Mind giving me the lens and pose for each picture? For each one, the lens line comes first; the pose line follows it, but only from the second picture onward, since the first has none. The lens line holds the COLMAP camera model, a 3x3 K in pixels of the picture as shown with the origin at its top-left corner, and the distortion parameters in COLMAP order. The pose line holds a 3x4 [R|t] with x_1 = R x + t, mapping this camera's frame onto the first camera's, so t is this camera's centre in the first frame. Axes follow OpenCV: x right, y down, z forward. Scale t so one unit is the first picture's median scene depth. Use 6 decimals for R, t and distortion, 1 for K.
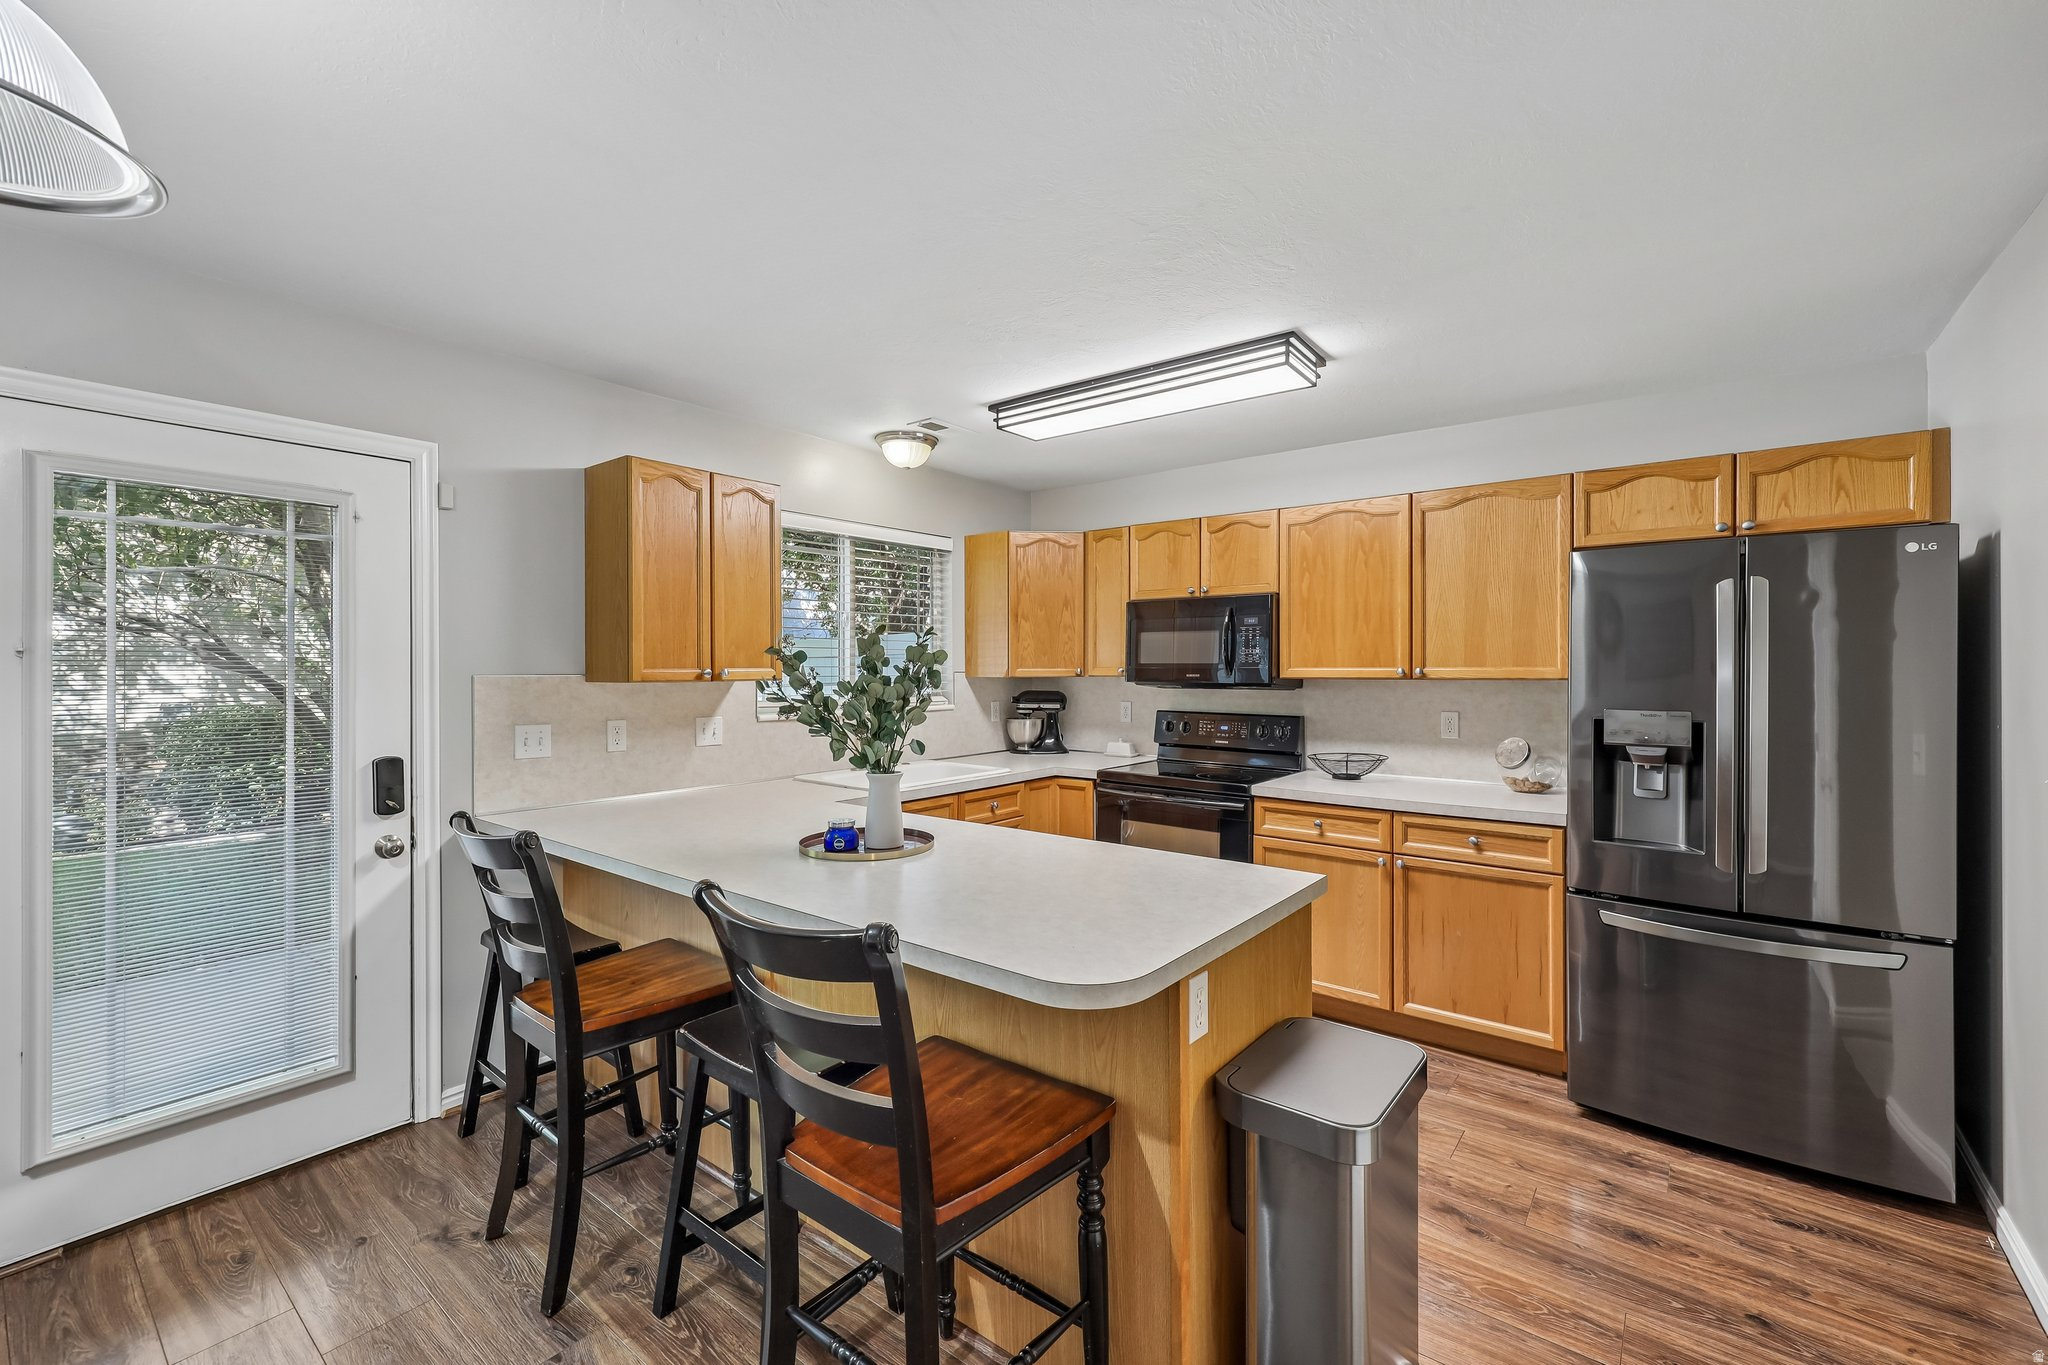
lens RADIAL K [[828.5, 0, 1023.1], [0, 828.5, 668.4], [0, 0, 1]] dist [0.000076, 0.000138]
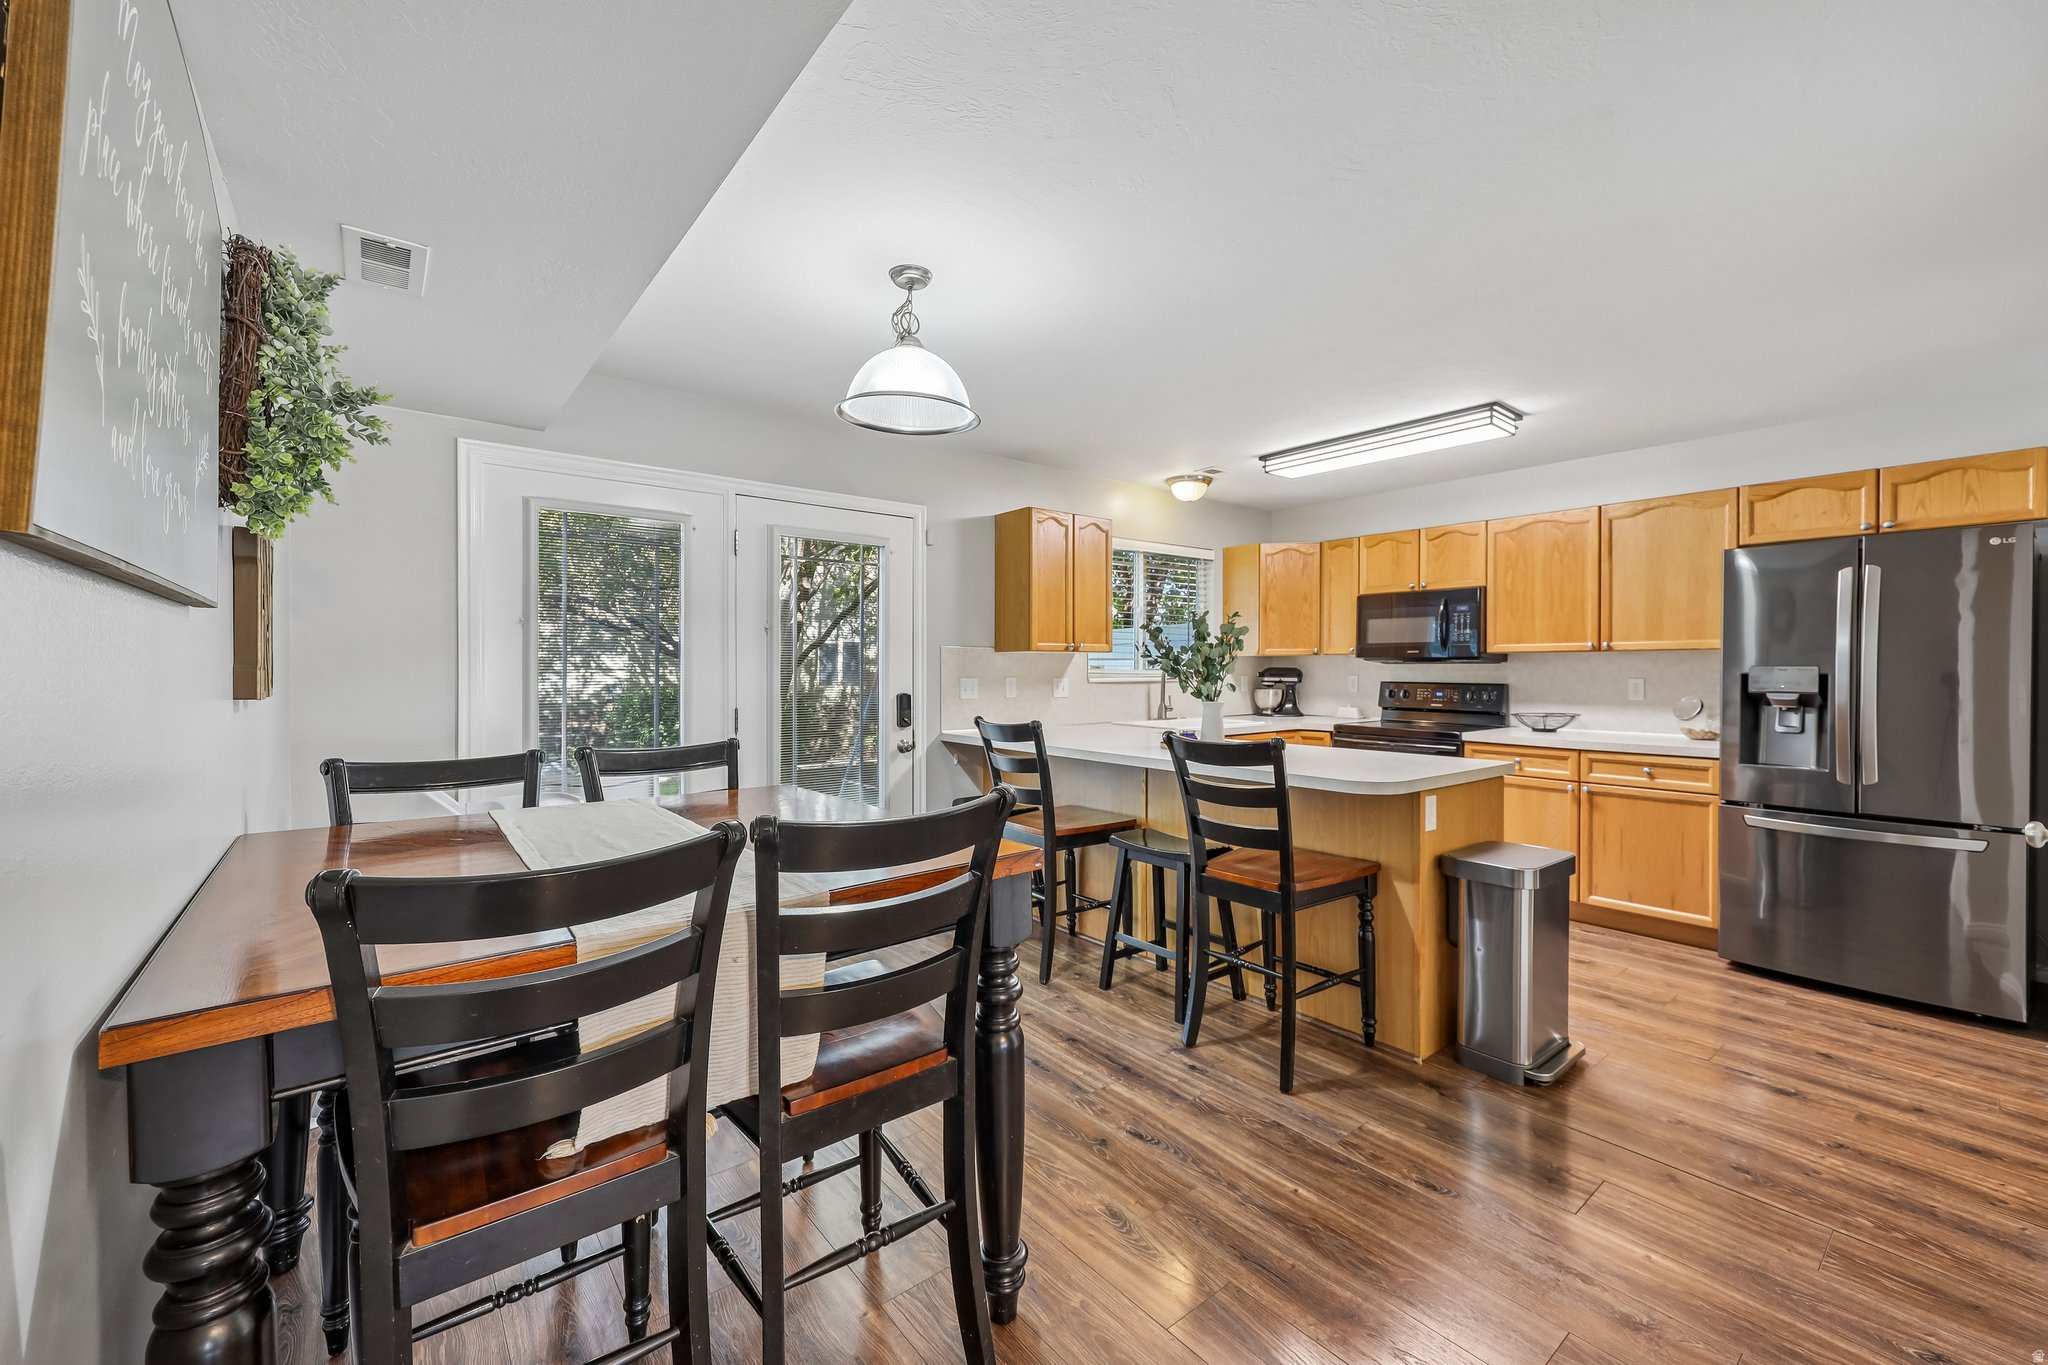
lens RADIAL K [[796.7, 0, 1030.8], [0, 796.7, 672.3], [0, 0, 1]] dist [-0.001884, -0.000336]
pose [[0.974287, 0.003405, -0.225286, -0.119507], [-0.002429, 0.999986, 0.004613, 0.045775], [0.225298, -0.003947, 0.974282, -0.429821]]
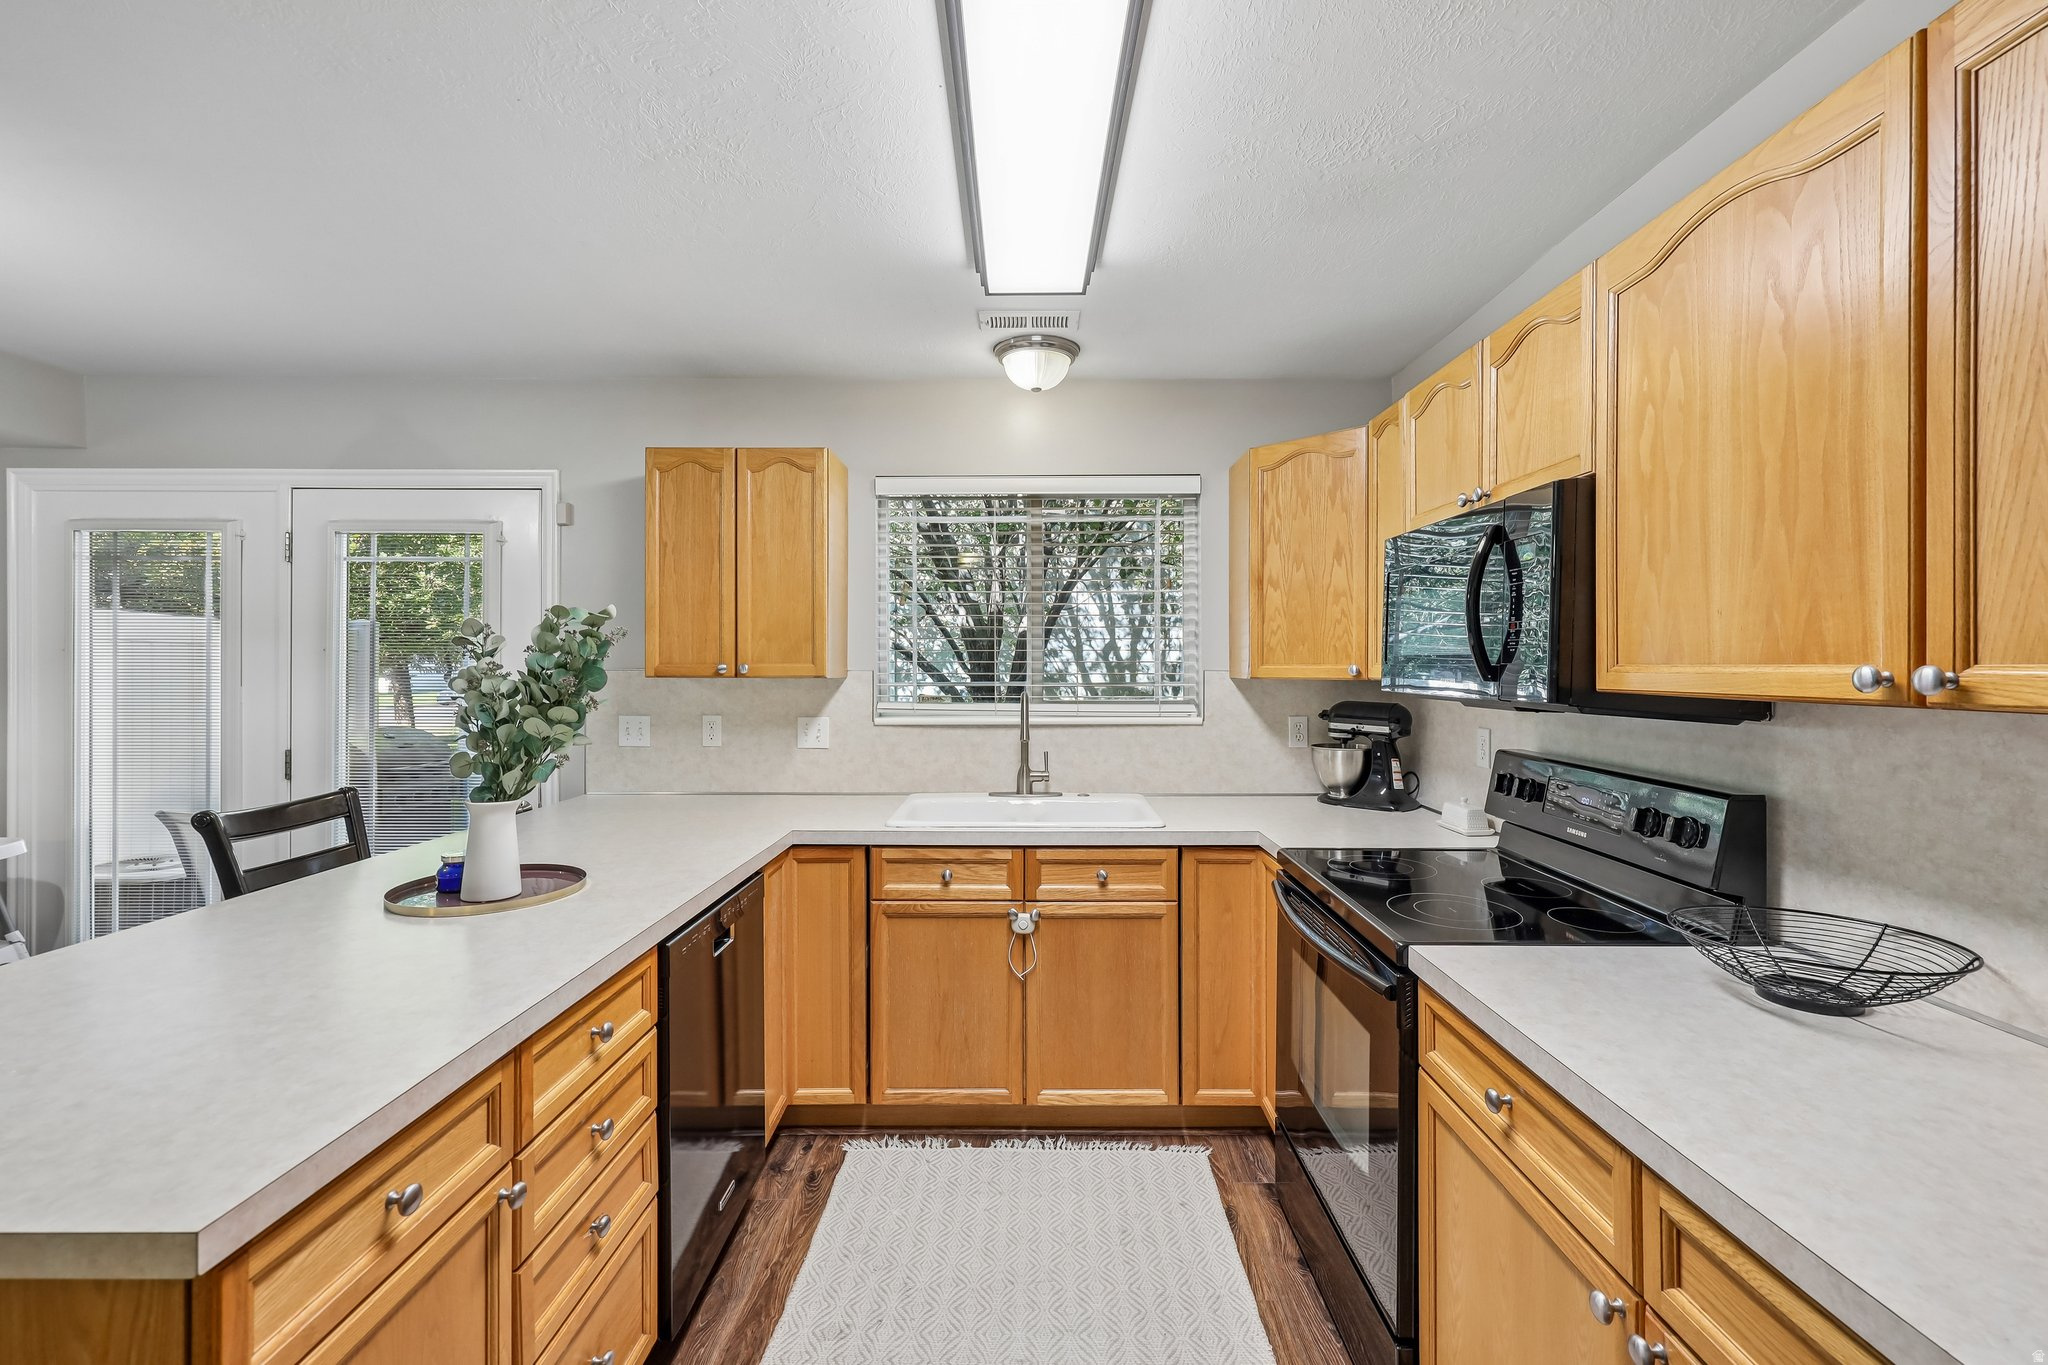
lens RADIAL K [[863.2, 0, 1033.7], [0, 863.2, 661.0], [0, 0, 1]] dist [-0.000218, -0.000118]
pose [[0.624108, -0.000355, -0.781338, 0.554040], [-0.003693, 0.999987, -0.003405, -0.000363], [0.781329, 0.005011, 0.624099, 0.645334]]
